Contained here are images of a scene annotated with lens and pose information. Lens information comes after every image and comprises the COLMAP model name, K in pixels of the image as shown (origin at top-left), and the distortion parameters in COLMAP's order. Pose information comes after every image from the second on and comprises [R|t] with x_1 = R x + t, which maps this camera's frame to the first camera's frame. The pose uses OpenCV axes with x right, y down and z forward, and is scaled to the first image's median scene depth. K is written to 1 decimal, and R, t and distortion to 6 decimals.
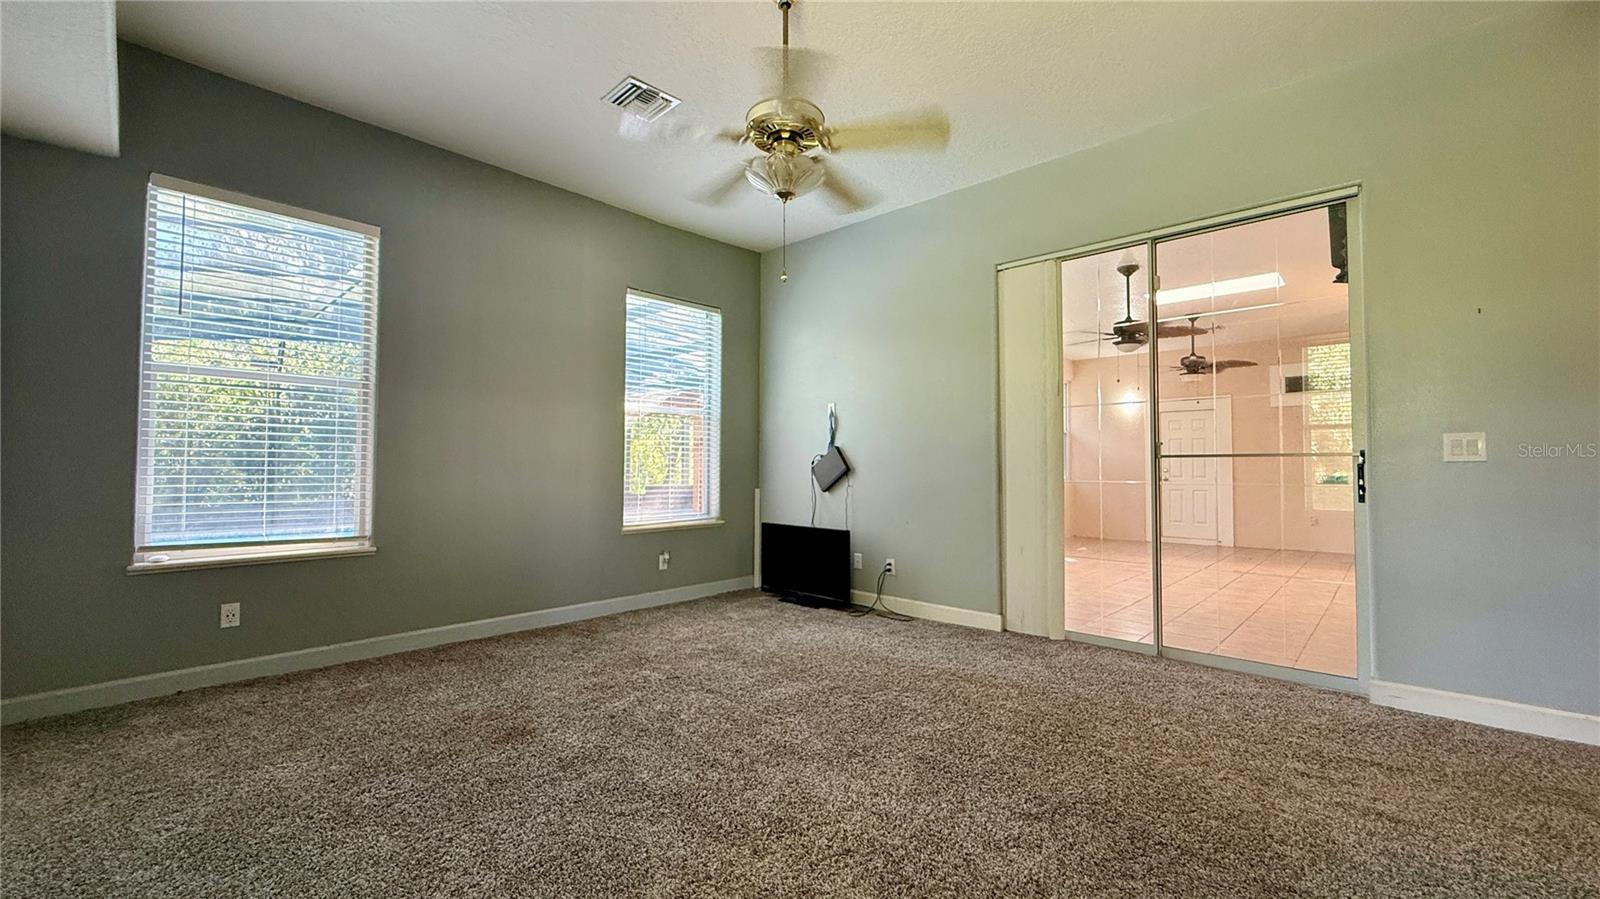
lens RADIAL K [[648.7, 0, 801.8], [0, 648.7, 450.9], [0, 0, 1]] dist [-0.000856, -0.000032]
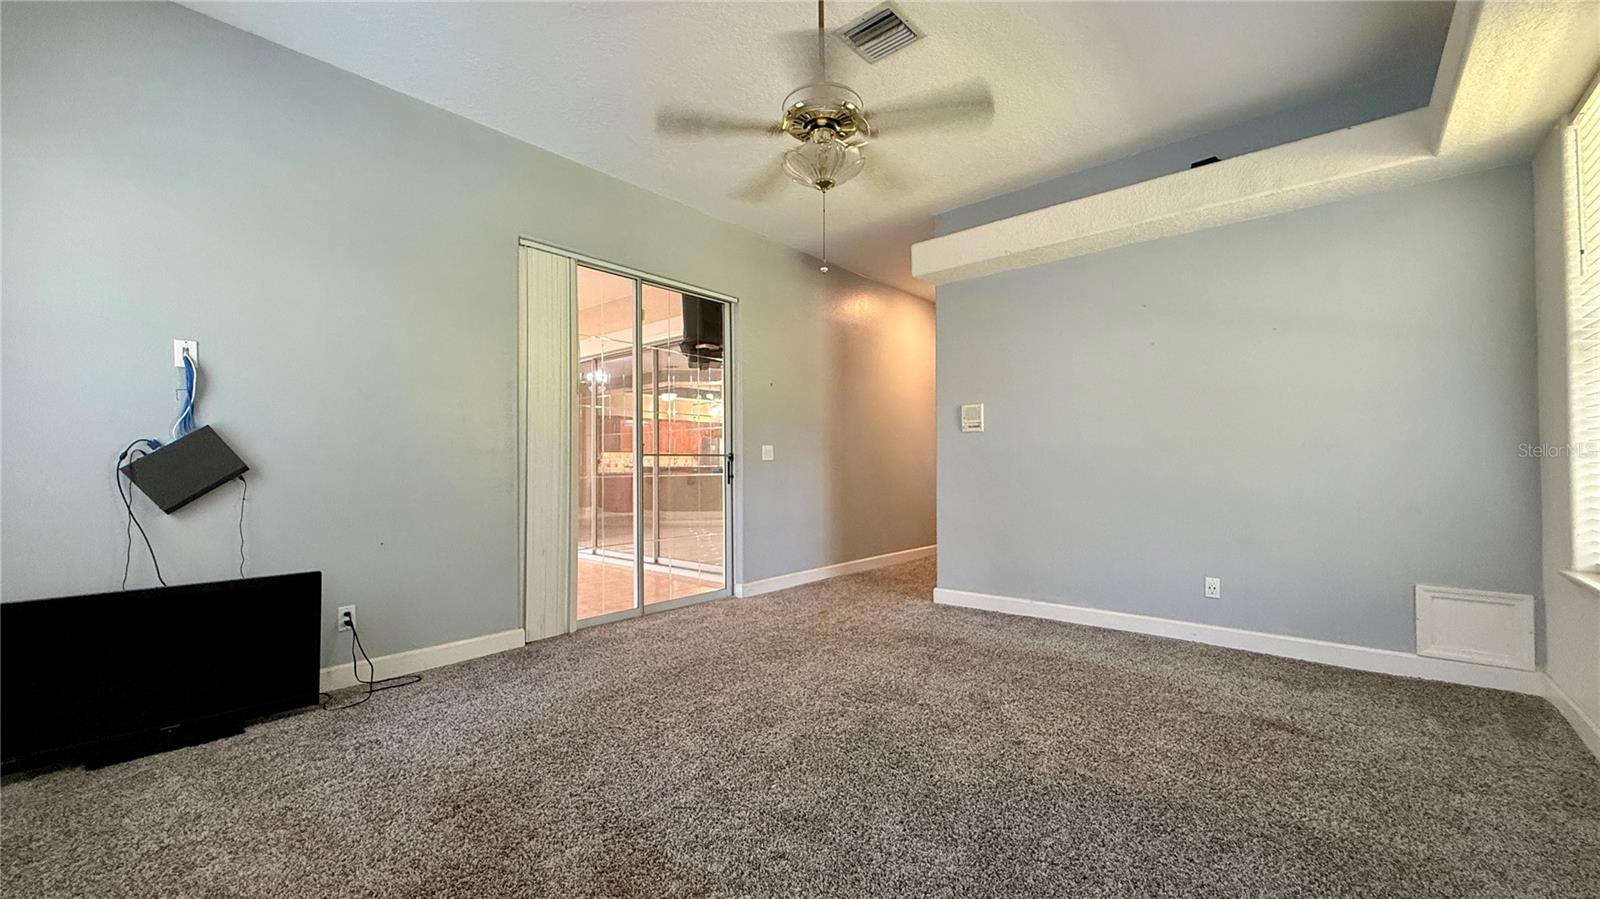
lens RADIAL K [[614.2, 0, 801.4], [0, 614.2, 453.7], [0, 0, 1]] dist [-0.000699, -0.000099]
pose [[-0.039824, 0.019843, 0.999010, -0.562510], [-0.012014, 0.999721, -0.020336, 0.024679], [-0.999134, -0.012812, -0.039575, 0.647289]]
